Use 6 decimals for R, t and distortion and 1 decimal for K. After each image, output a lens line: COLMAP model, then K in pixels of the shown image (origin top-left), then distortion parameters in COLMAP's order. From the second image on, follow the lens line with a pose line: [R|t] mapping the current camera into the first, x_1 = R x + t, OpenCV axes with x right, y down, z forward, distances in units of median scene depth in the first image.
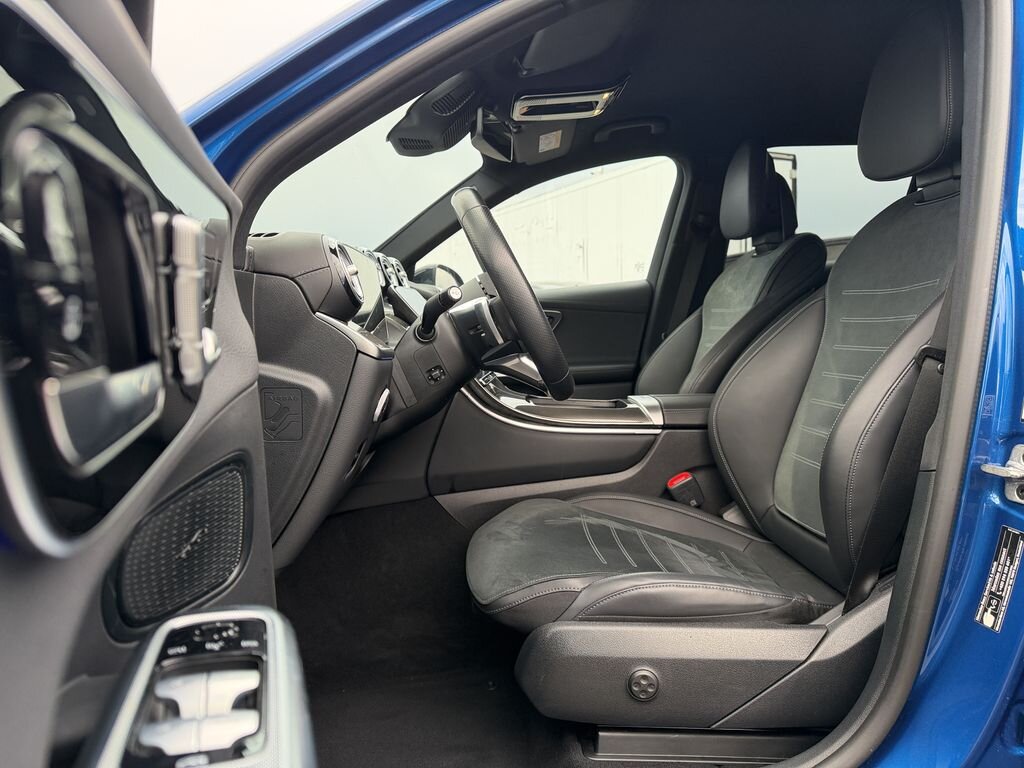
lens RADIAL K [[719.7, 0, 512.0], [0, 719.7, 384.0], [0, 0, 1]] dist [-0.024924, -0.000264]
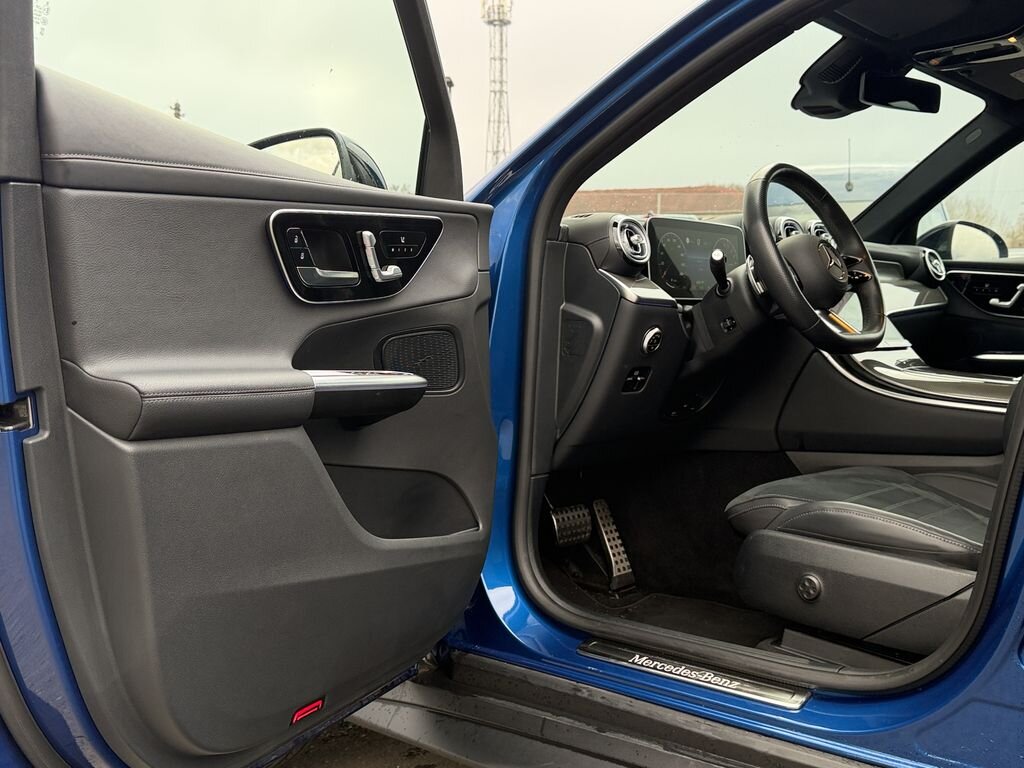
lens RADIAL K [[1069.9, 0, 512.0], [0, 1069.9, 384.0], [0, 0, 1]] dist [0.197888, -0.470546]
pose [[0.724584, 0.071204, -0.685499, 0.952486], [-0.086084, 0.996210, 0.012485, 0.103508], [0.683789, 0.049964, 0.727967, -0.588943]]
